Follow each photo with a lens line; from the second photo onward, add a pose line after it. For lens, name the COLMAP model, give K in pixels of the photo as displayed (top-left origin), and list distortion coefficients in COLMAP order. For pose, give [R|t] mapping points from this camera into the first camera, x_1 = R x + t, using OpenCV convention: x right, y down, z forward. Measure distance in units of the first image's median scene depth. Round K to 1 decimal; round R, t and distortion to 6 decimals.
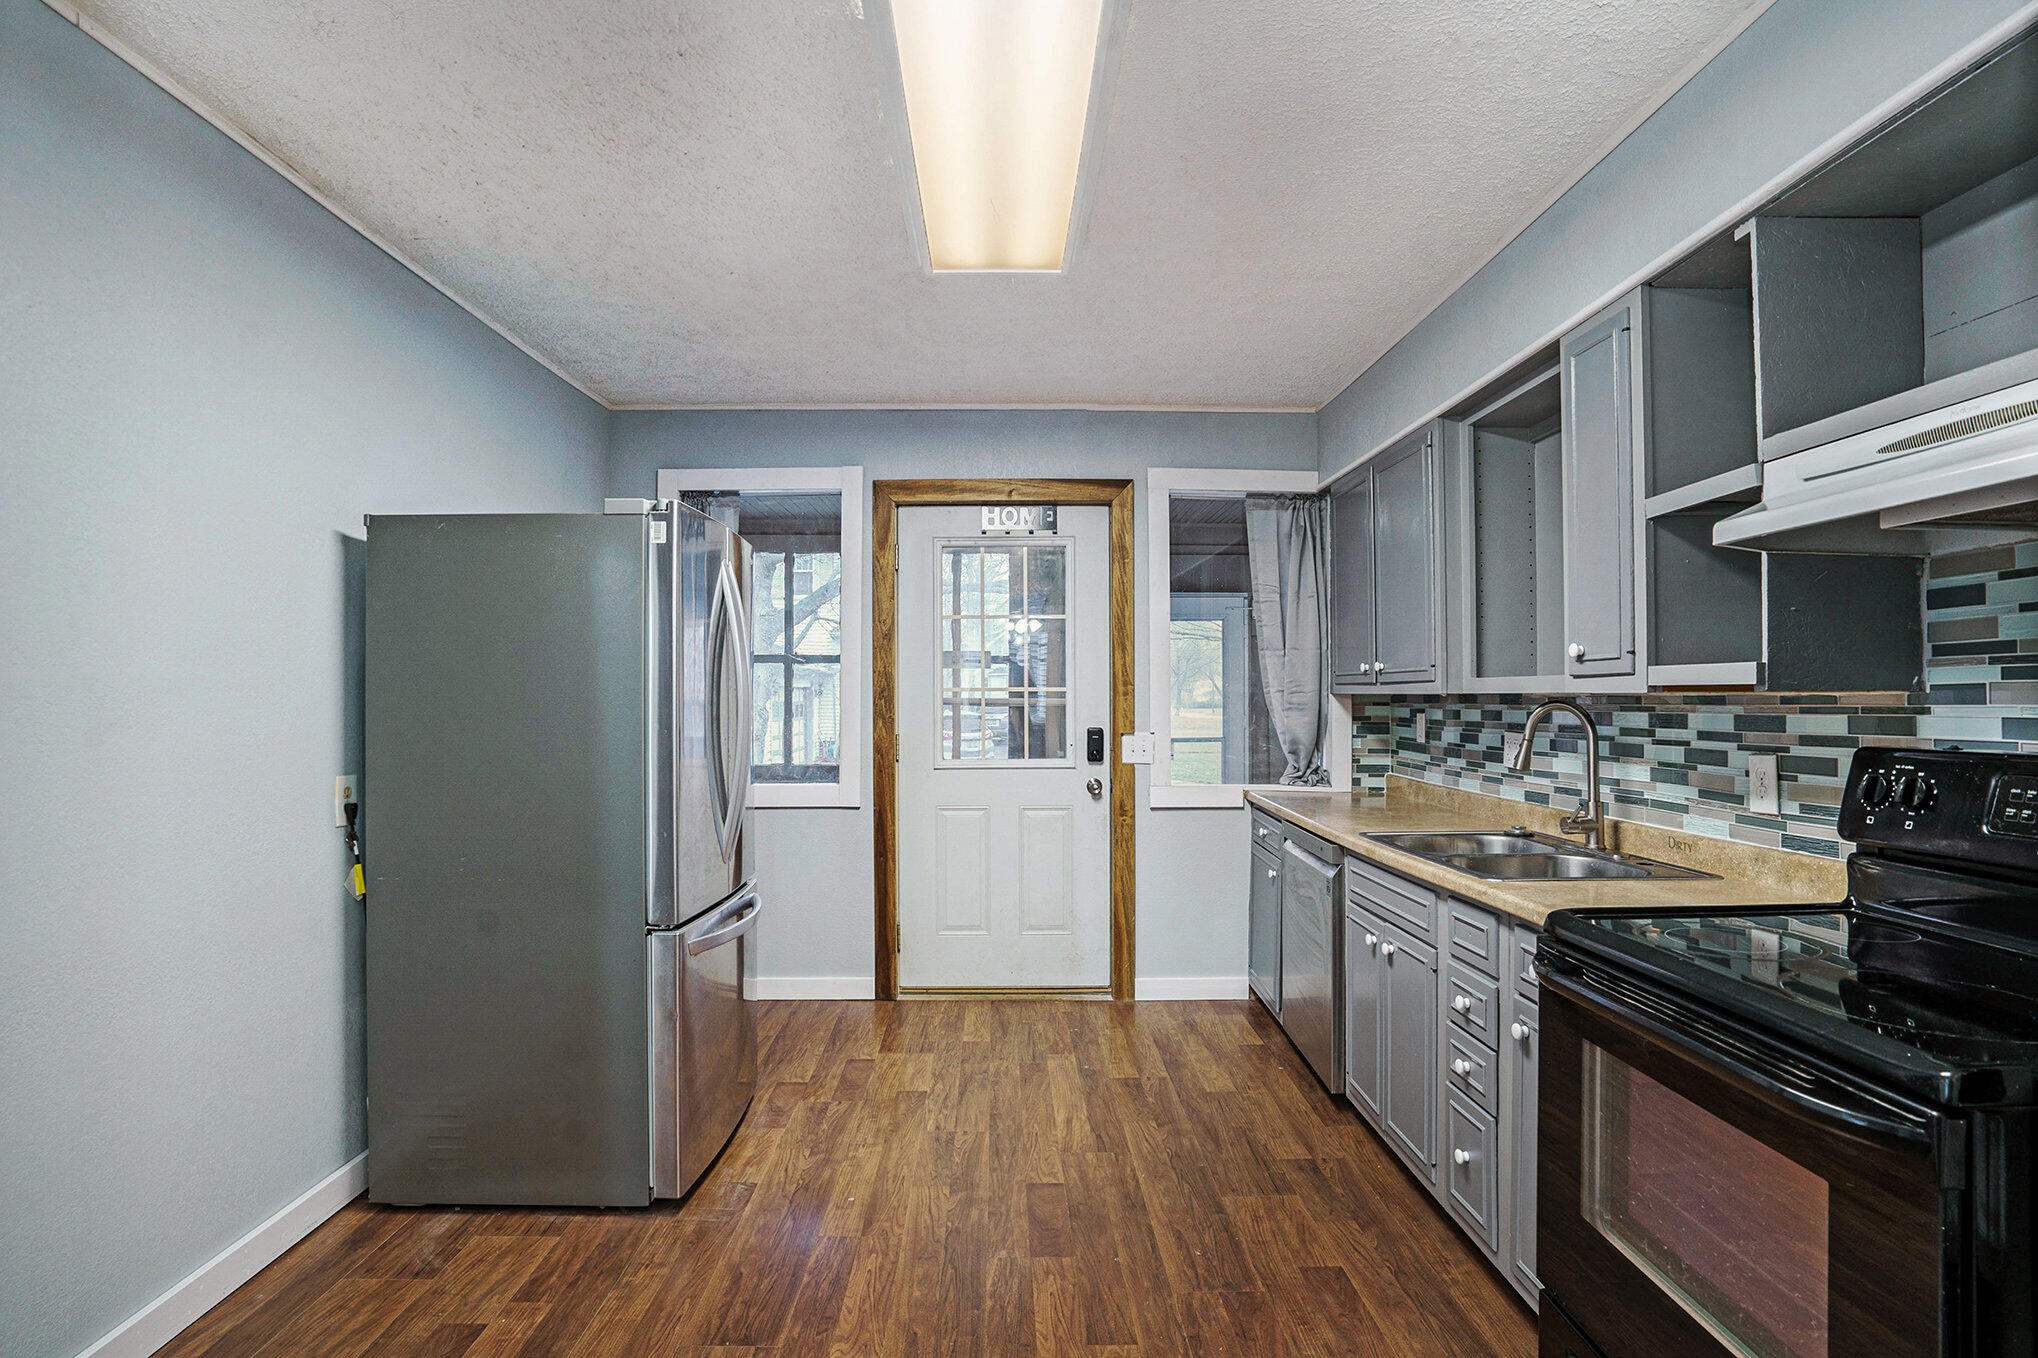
lens RADIAL K [[975.6, 0, 979.1], [0, 975.6, 674.9], [0, 0, 1]] dist [-0.041784, 0.012562]
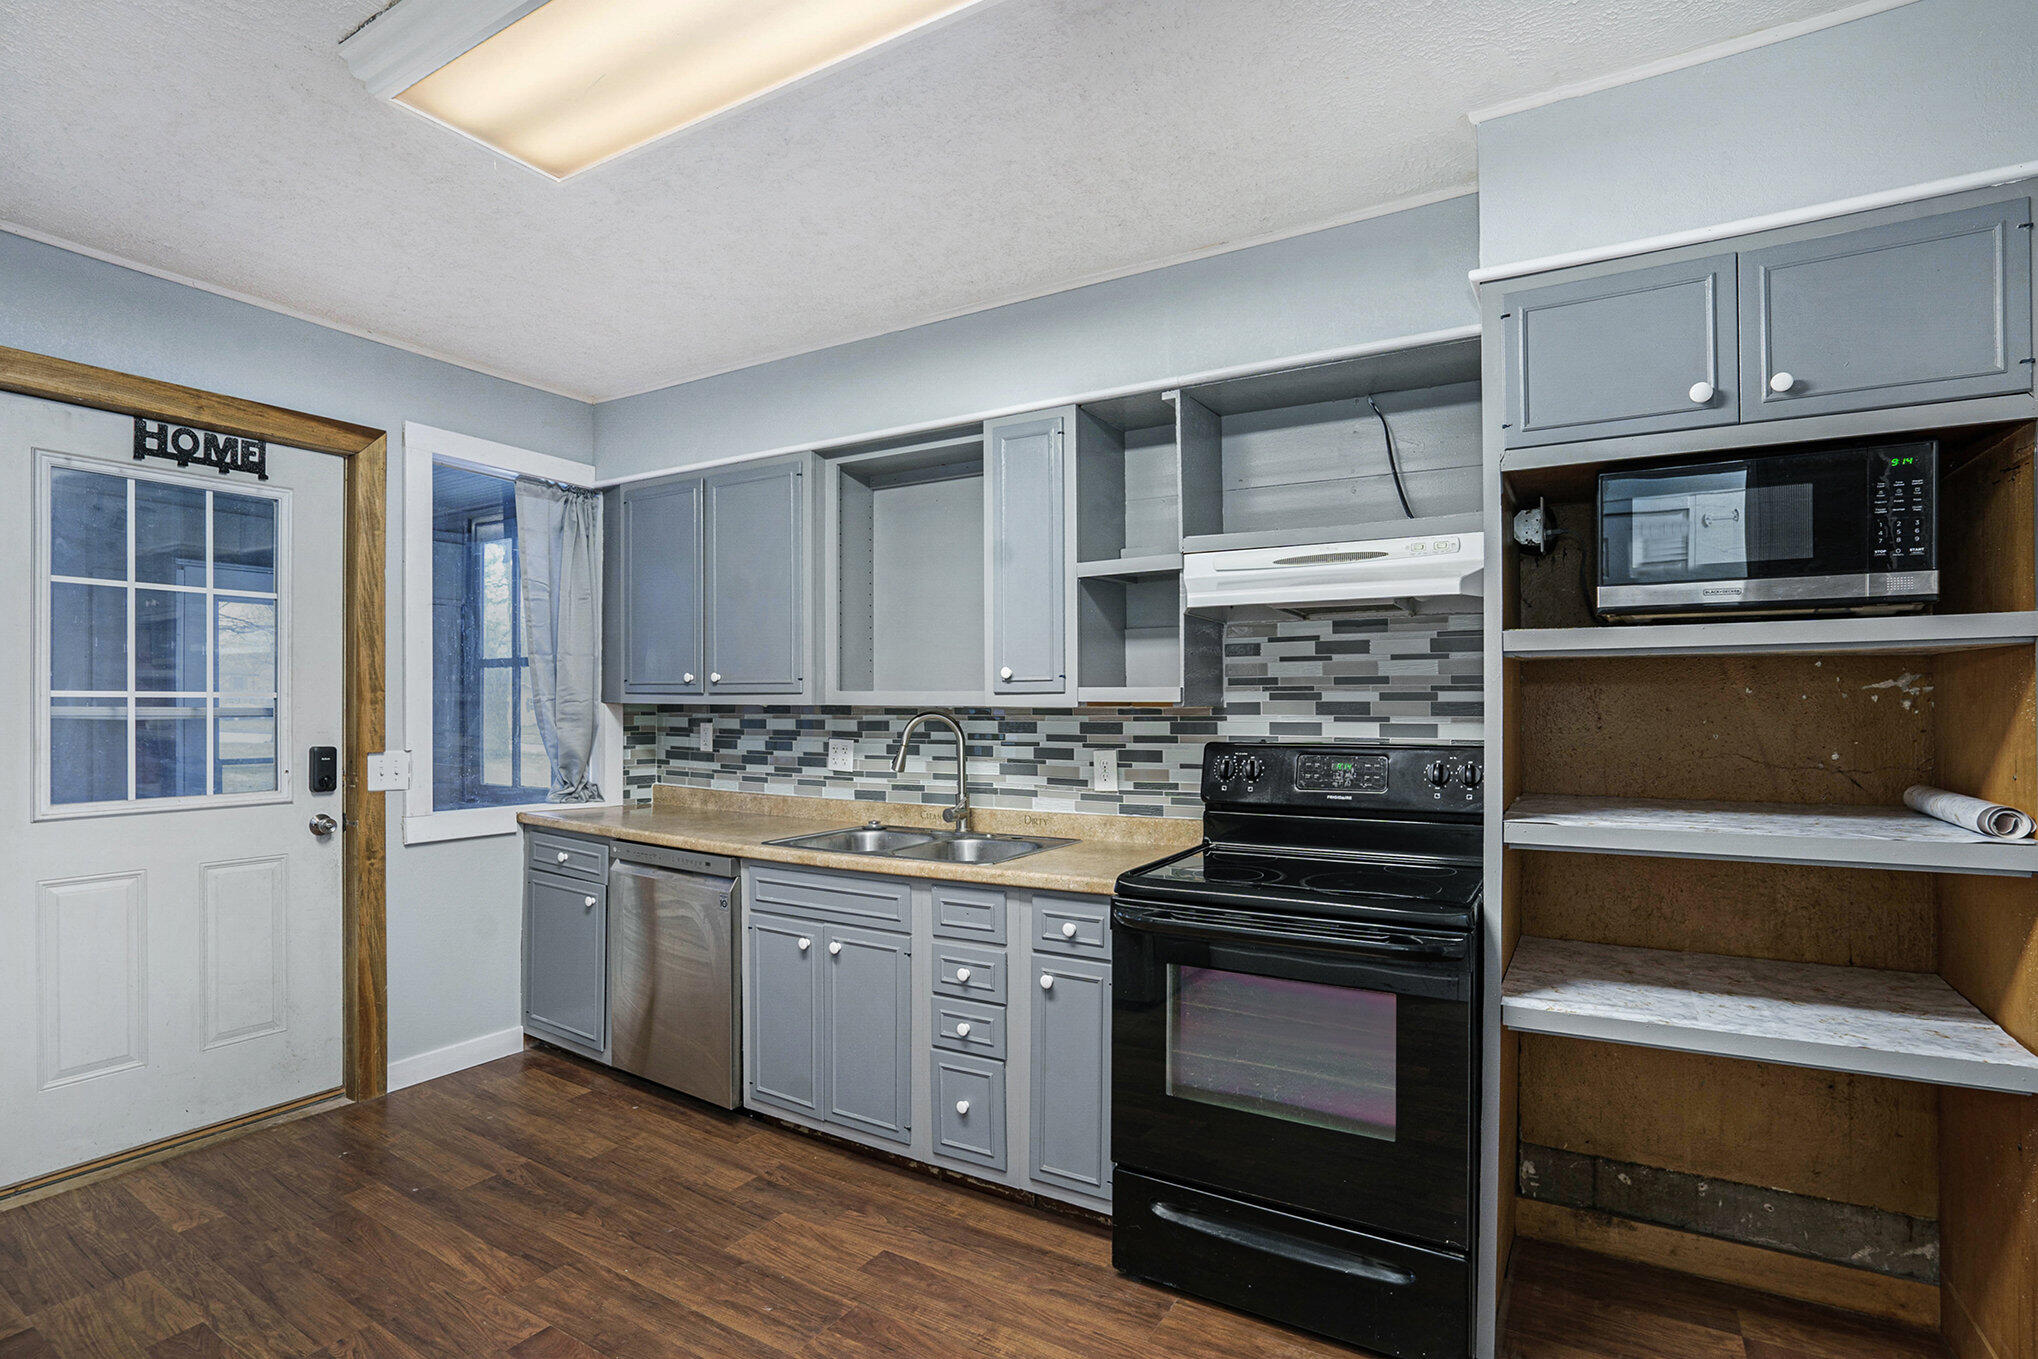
lens RADIAL K [[975.6, 0, 1021.9], [0, 975.6, 661.4], [0, 0, 1]] dist [-0.041784, 0.012562]
pose [[0.531903, 0.038892, 0.845912, -0.317686], [-0.021792, 0.999243, -0.032239, 0.000224], [-0.846525, -0.001286, 0.532348, 0.211843]]
